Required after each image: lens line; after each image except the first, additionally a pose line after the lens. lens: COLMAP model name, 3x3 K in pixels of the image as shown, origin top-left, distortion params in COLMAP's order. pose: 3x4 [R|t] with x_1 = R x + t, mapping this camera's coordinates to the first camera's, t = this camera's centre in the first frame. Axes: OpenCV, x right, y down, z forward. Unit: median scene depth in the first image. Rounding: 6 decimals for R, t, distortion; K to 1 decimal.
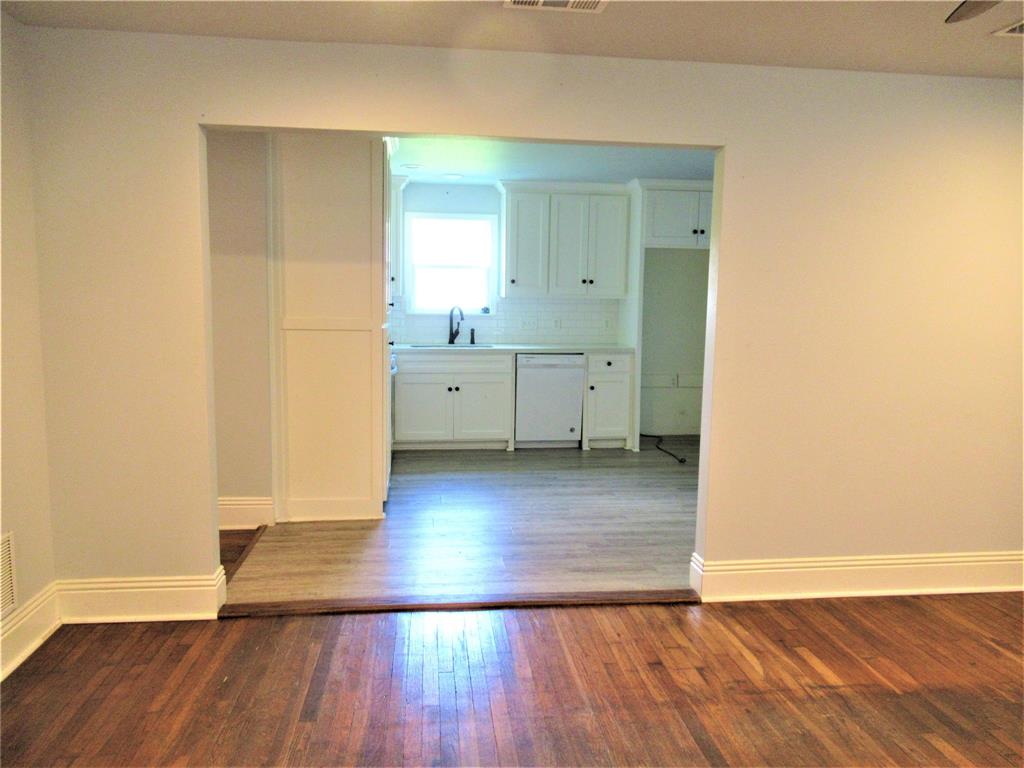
lens RADIAL K [[762.7, 0, 514.7], [0, 762.7, 383.3], [0, 0, 1]] dist [-0.002473, -0.004904]
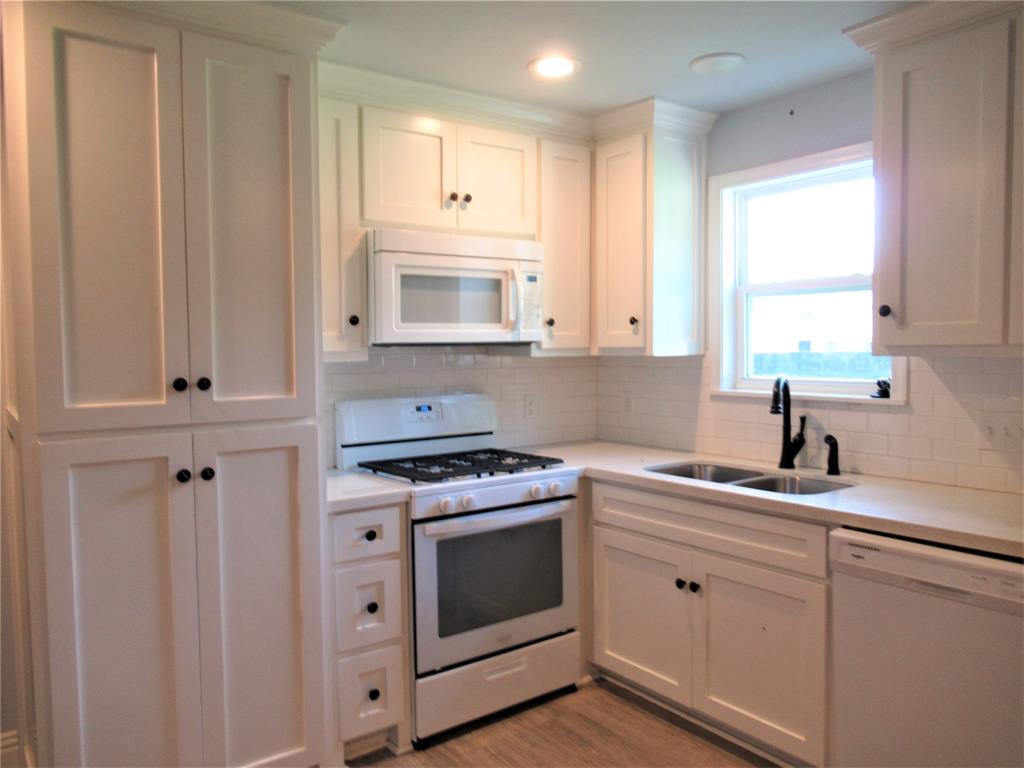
lens RADIAL K [[762.7, 0, 511.3], [0, 762.7, 387.5], [0, 0, 1]] dist [-0.002473, -0.004904]
pose [[0.501427, 0.028173, -0.864741, 0.214136], [-0.082751, 0.996449, -0.015520, -0.081145], [0.861234, 0.079341, 0.501978, 0.694871]]
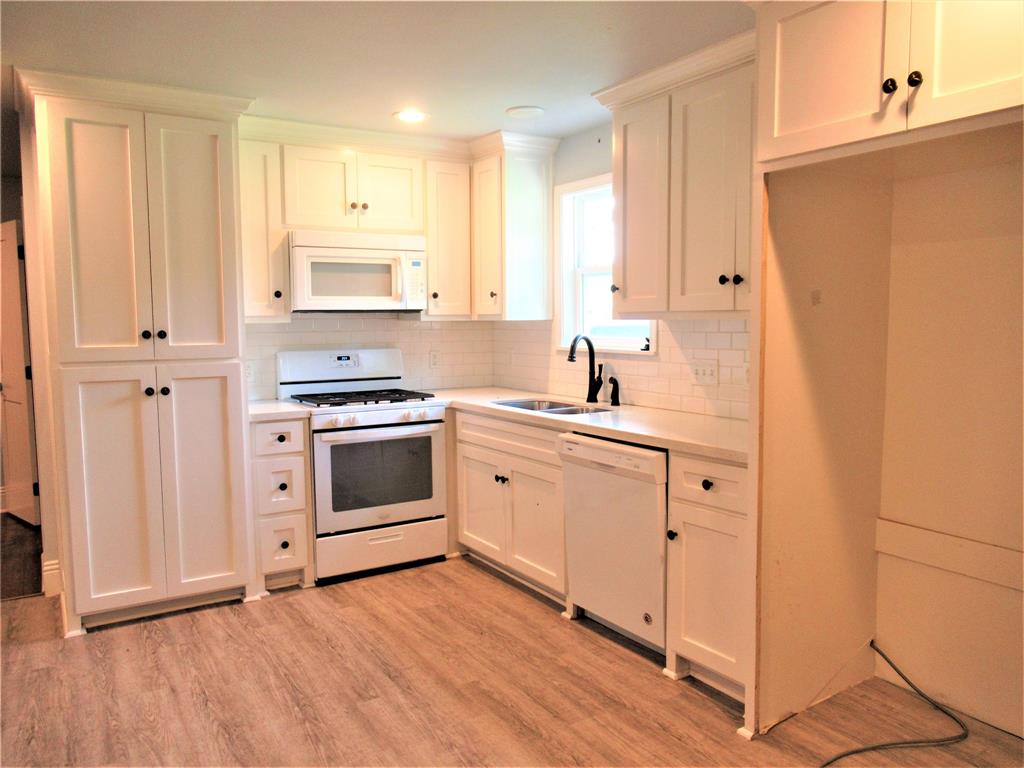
lens RADIAL K [[762.7, 0, 510.2], [0, 762.7, 385.7], [0, 0, 1]] dist [-0.002473, -0.004904]
pose [[0.430649, 0.063683, -0.900270, 0.432416], [-0.091614, 0.995439, 0.026591, -0.077852], [0.897858, 0.071026, 0.434519, 0.733815]]
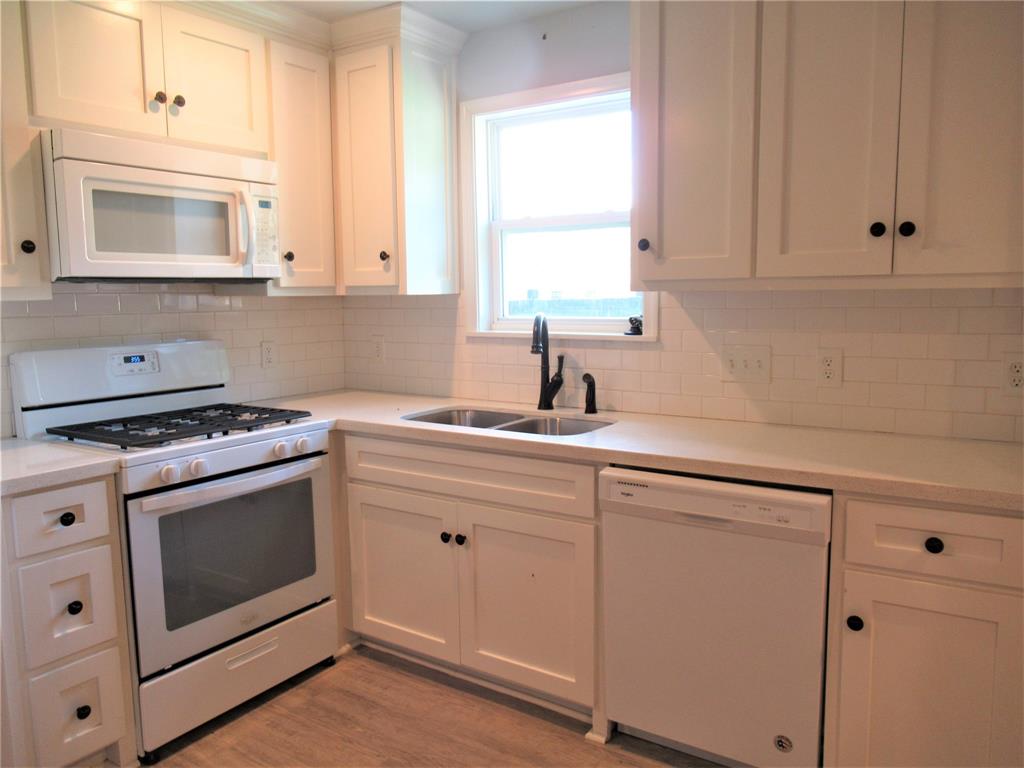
lens RADIAL K [[762.7, 0, 509.3], [0, 762.7, 387.2], [0, 0, 1]] dist [-0.002473, -0.004904]
pose [[0.759836, 0.058350, -0.647491, 0.177719], [-0.054440, 0.998177, 0.026067, -0.077189], [0.647831, 0.015443, 0.761627, 0.714092]]
